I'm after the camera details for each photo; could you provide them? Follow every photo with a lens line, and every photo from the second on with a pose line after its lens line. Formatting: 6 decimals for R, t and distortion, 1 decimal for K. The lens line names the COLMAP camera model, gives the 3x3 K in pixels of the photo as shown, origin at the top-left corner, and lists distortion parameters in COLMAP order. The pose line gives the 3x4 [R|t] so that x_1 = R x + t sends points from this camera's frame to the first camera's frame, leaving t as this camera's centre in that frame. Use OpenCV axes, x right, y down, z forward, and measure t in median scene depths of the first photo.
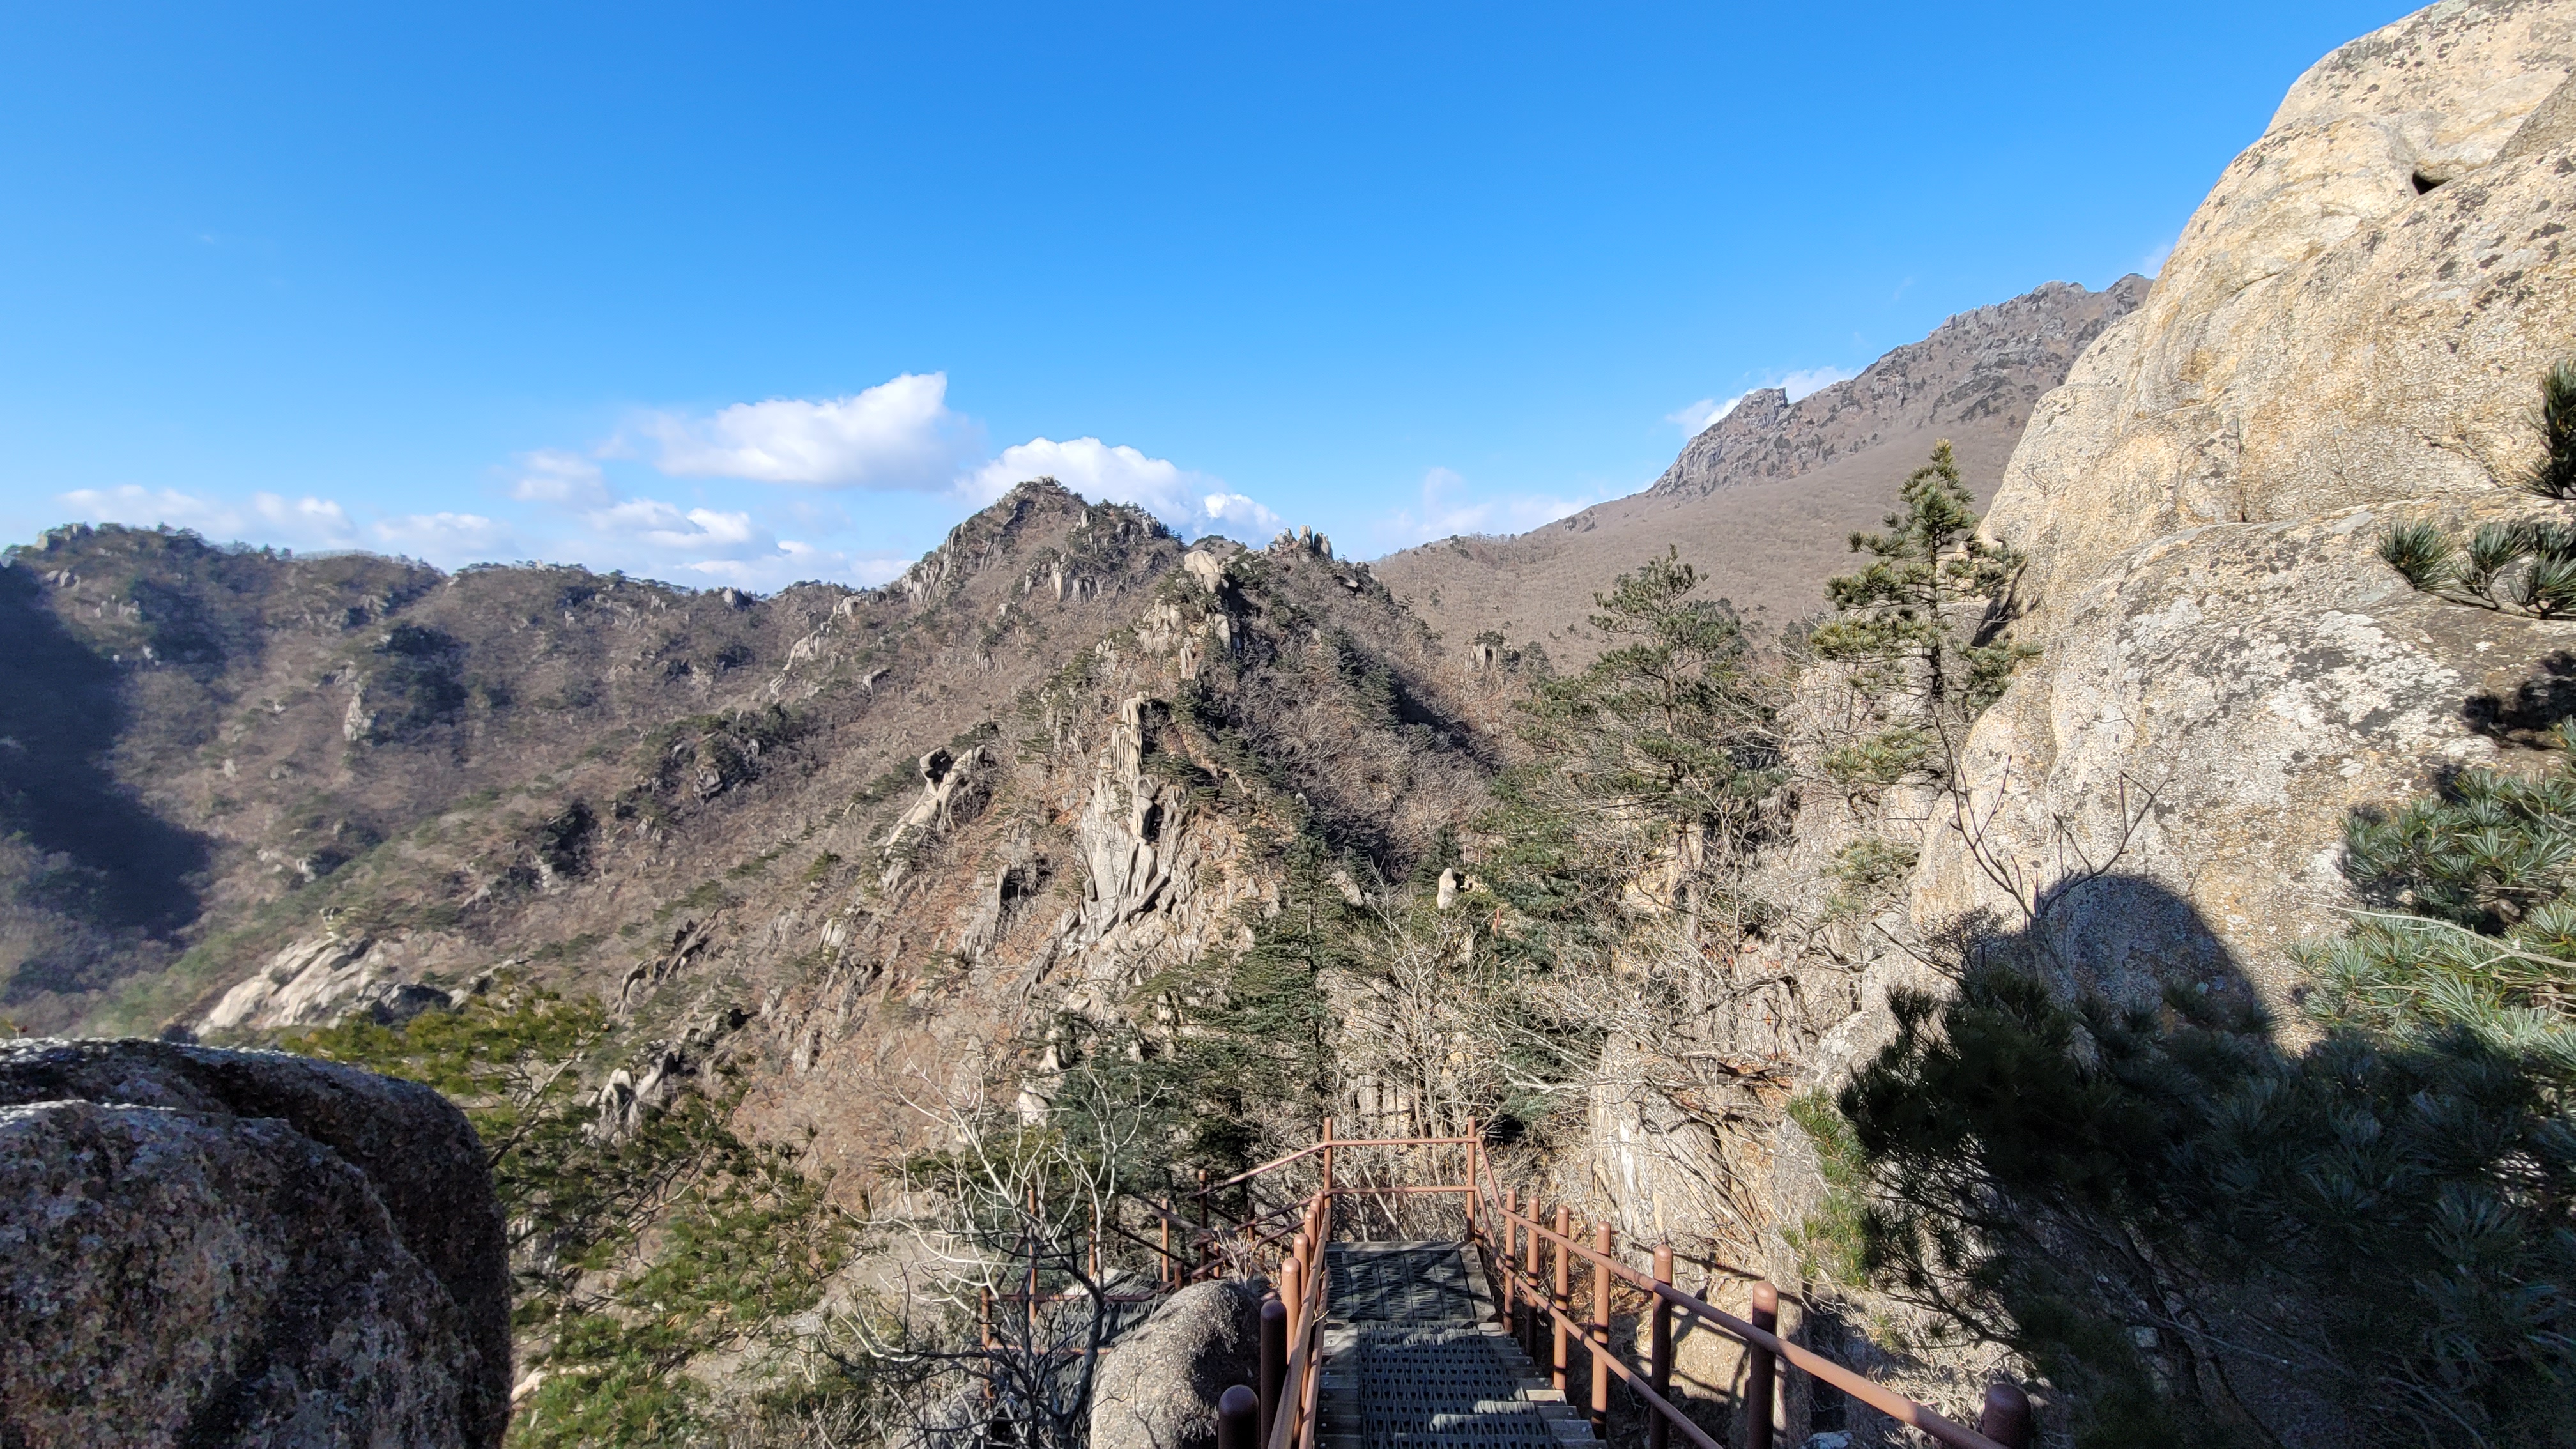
lens RADIAL K [[1041.1, 0, 1311.1], [0, 1041.1, 716.5], [0, 0, 1]] dist [0.000033, -0.000891]
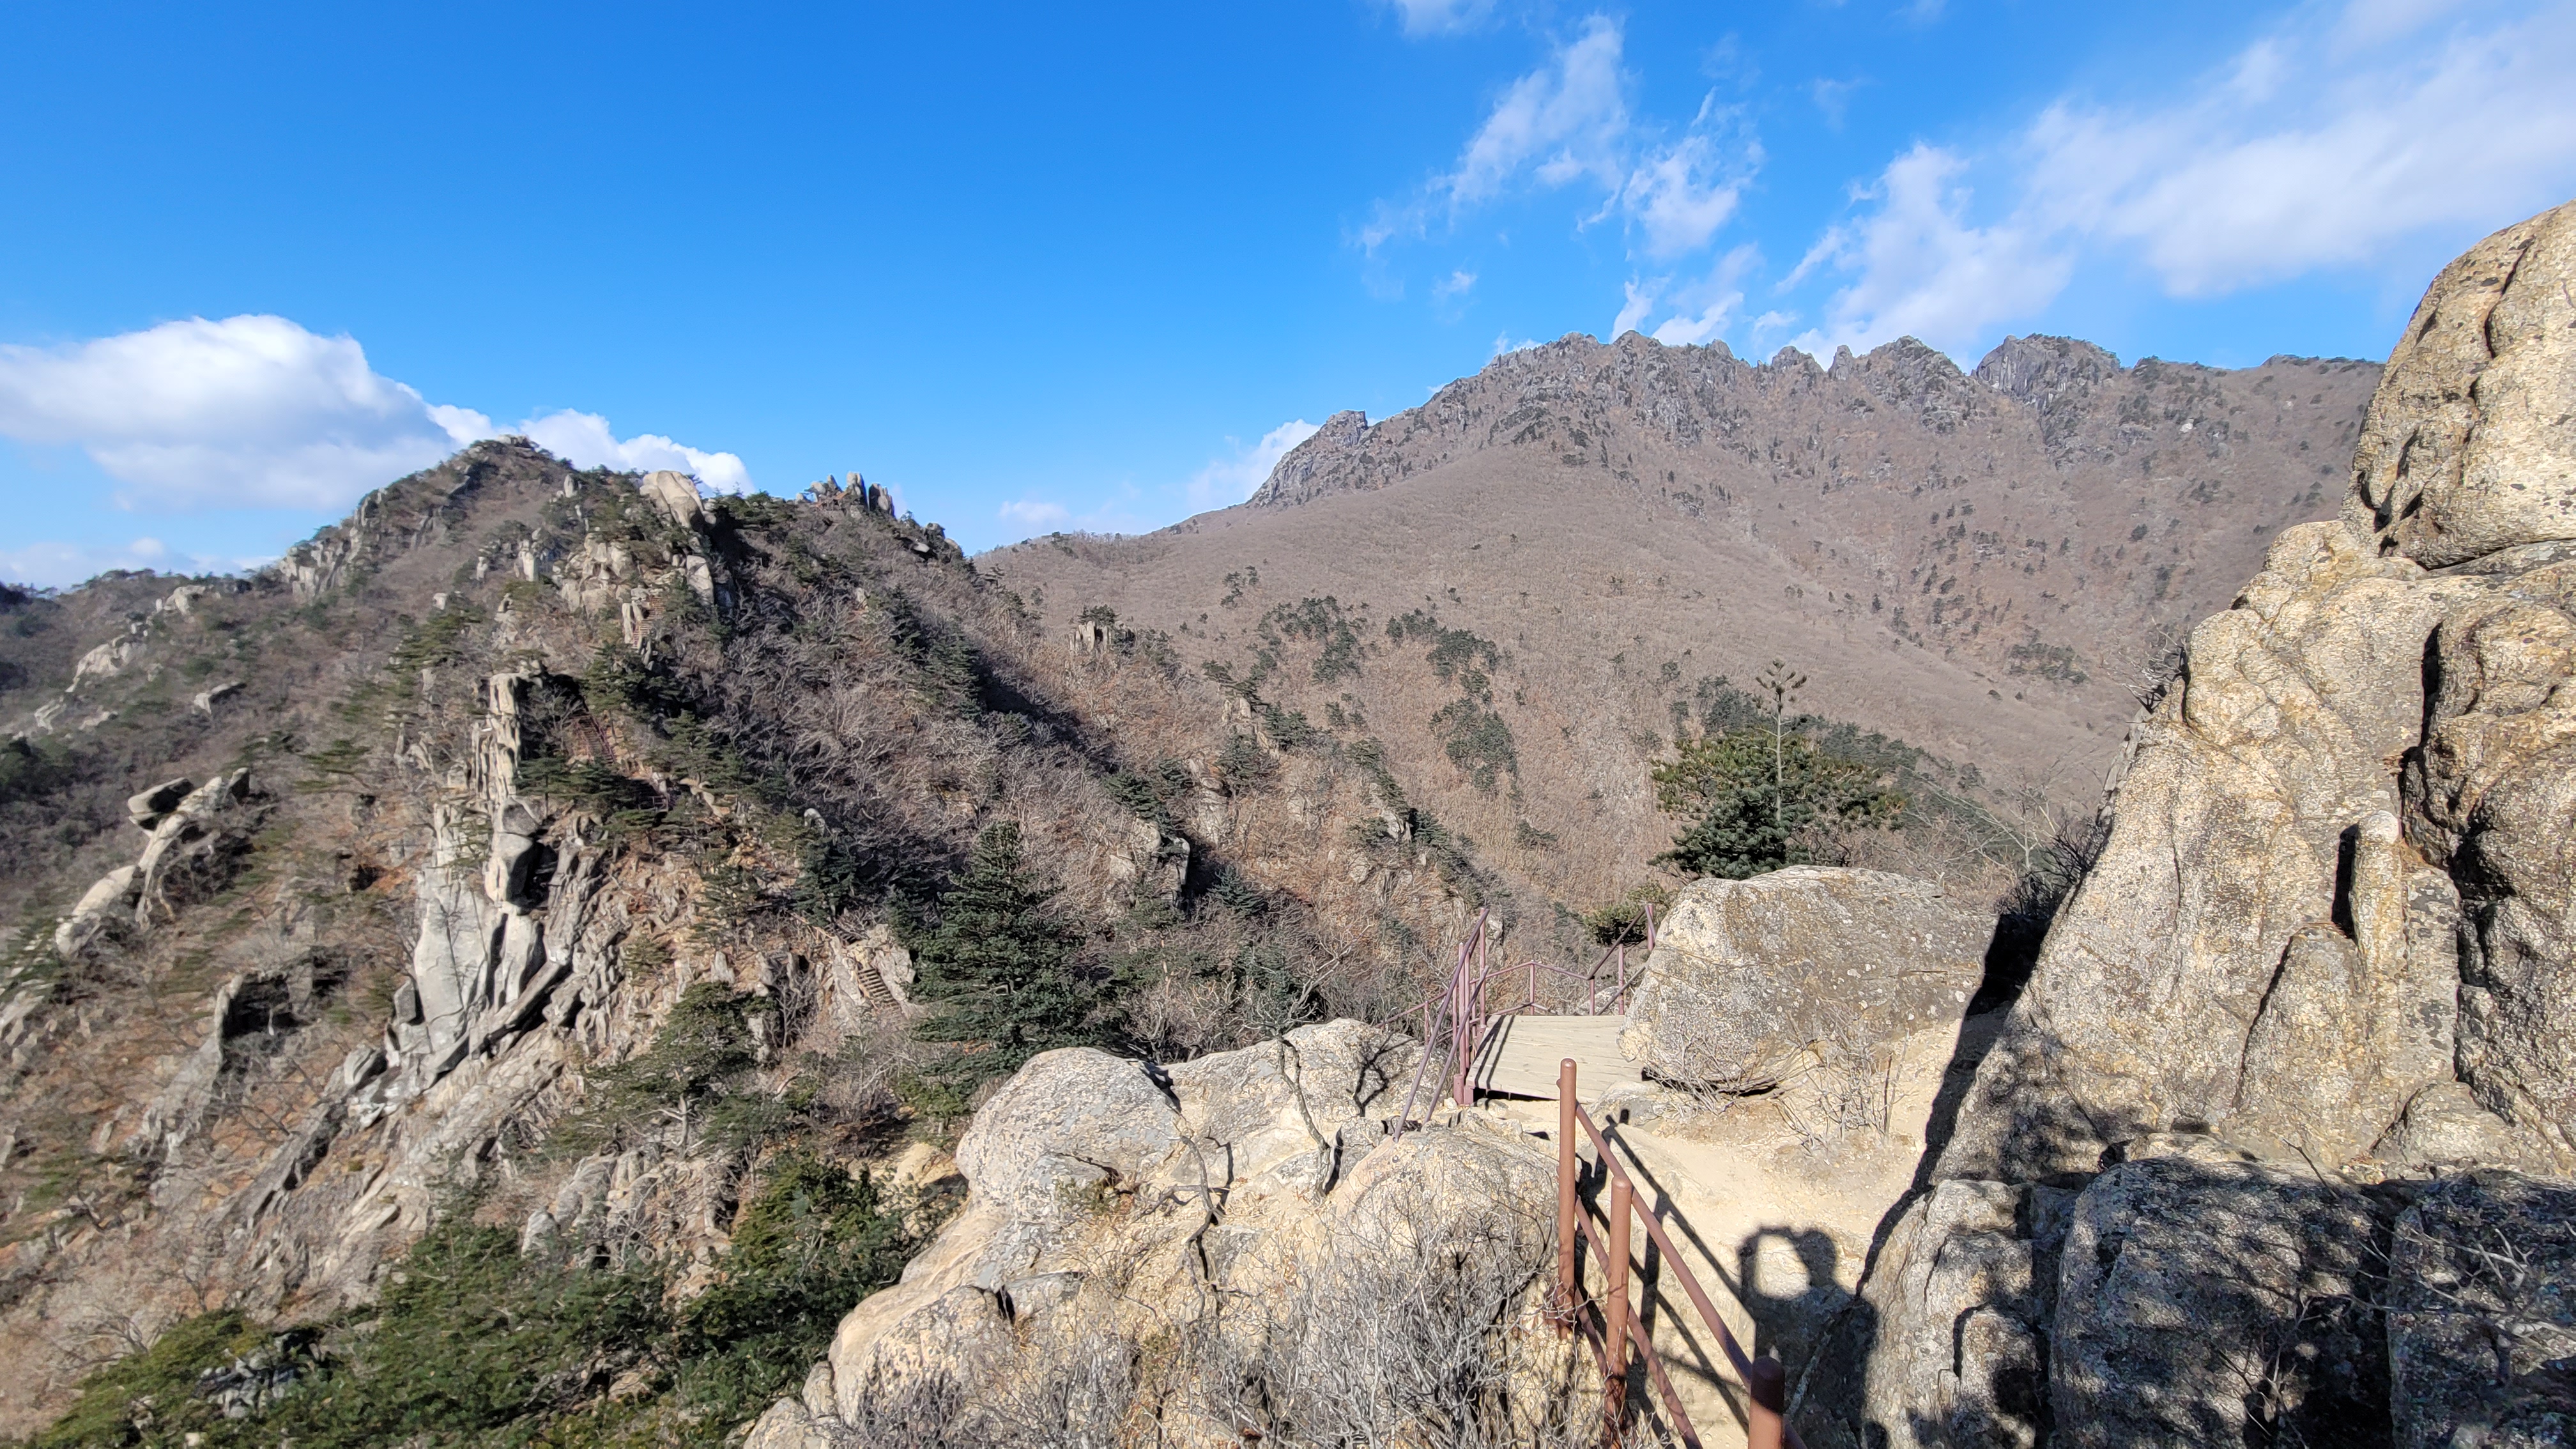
lens RADIAL K [[1041.1, 0, 1316.4], [0, 1041.1, 714.1], [0, 0, 1]] dist [0.000033, -0.000891]
pose [[0.930028, -0.034639, 0.365852, 0.032874], [0.039841, 0.999184, -0.006675, 0.022419], [-0.365322, 0.020784, 0.930649, 0.204045]]
